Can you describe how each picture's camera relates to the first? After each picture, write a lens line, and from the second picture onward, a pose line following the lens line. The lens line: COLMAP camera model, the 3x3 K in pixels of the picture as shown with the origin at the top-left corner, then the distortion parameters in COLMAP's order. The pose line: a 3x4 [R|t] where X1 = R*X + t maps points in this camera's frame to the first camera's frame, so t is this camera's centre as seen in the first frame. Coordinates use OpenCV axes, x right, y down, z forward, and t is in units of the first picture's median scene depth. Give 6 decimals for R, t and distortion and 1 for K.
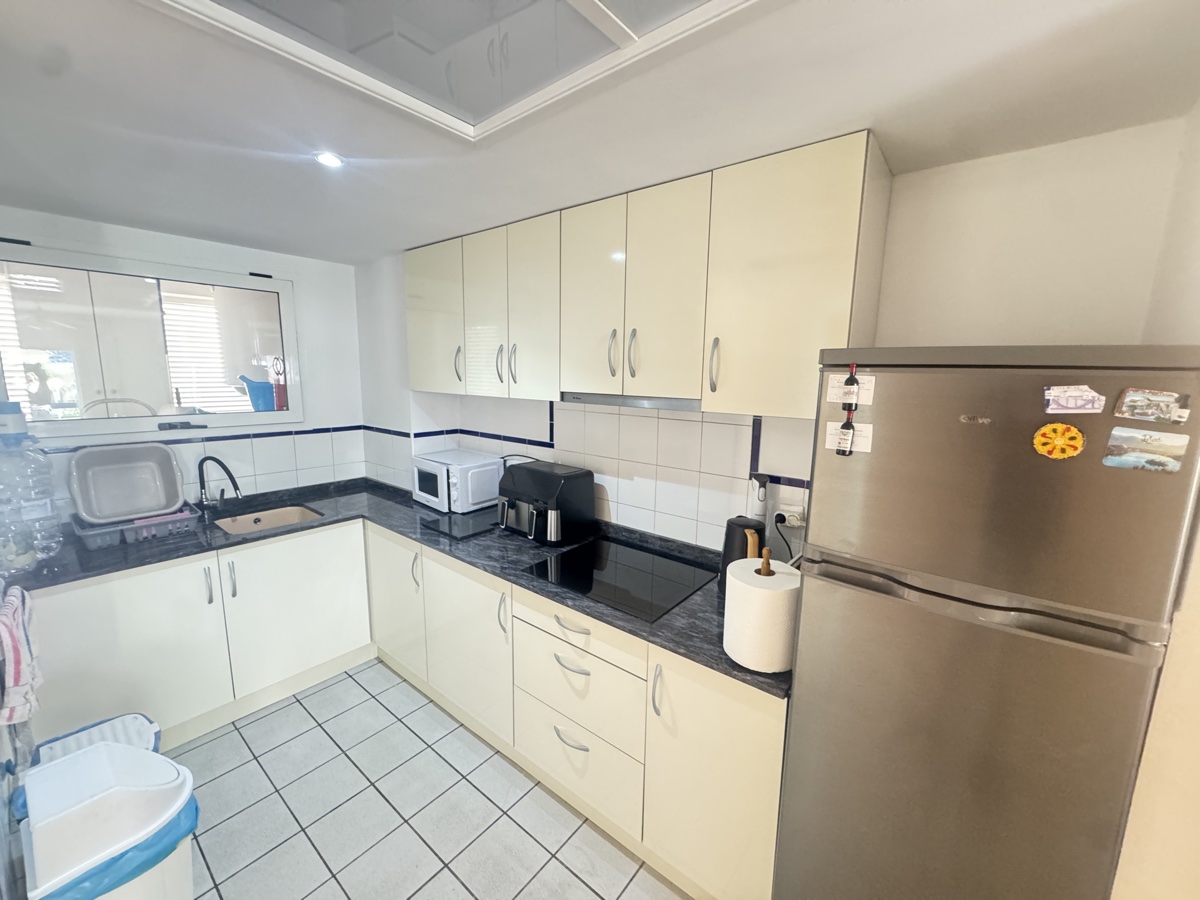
lens RADIAL K [[480.1, 0, 599.7], [0, 480.1, 448.9], [0, 0, 1]] dist [-0.005367, 0.000949]
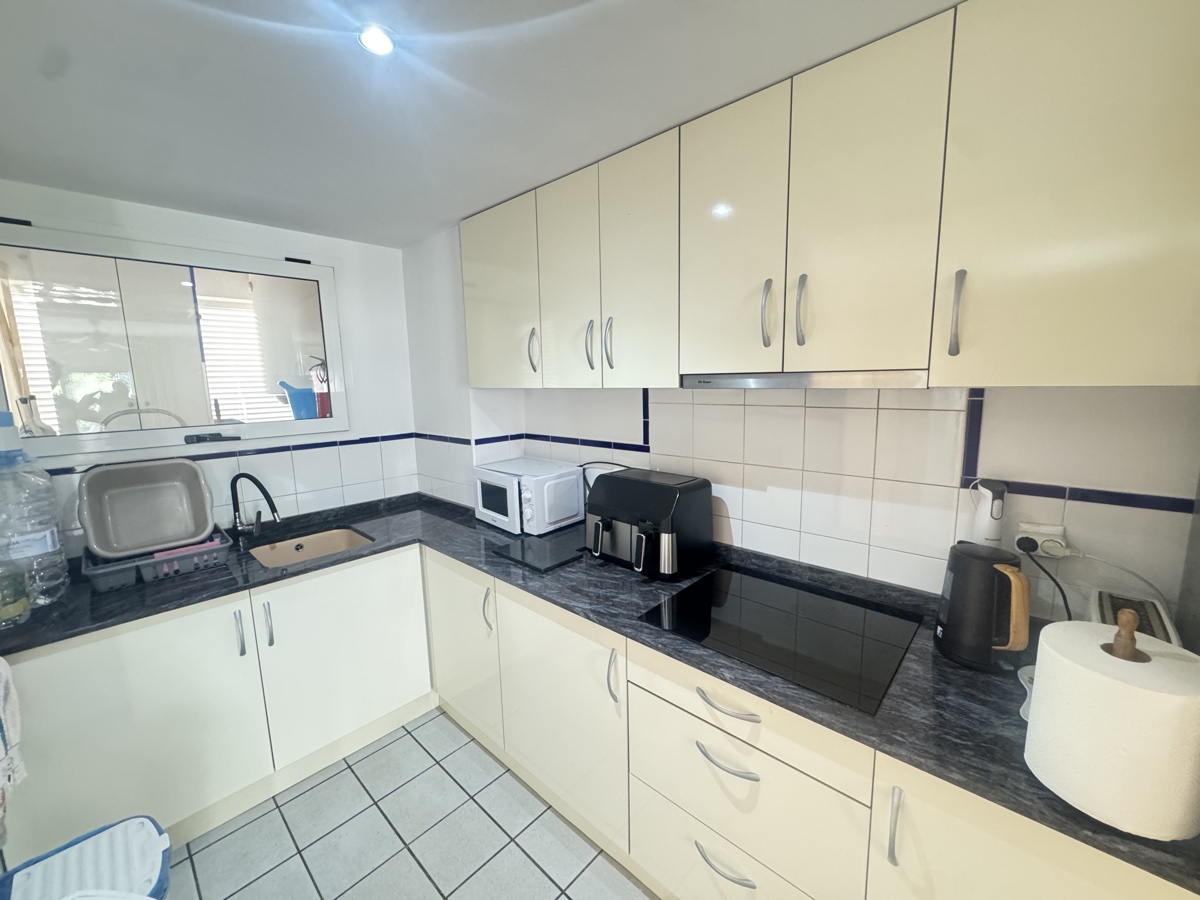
lens RADIAL K [[480.1, 0, 599.3], [0, 480.1, 449.0], [0, 0, 1]] dist [-0.005367, 0.000949]
pose [[0.996897, -0.028375, -0.073423, -0.136808], [0.027384, 0.999520, -0.014466, 0.002632], [0.073798, 0.012410, 0.997196, 0.222740]]
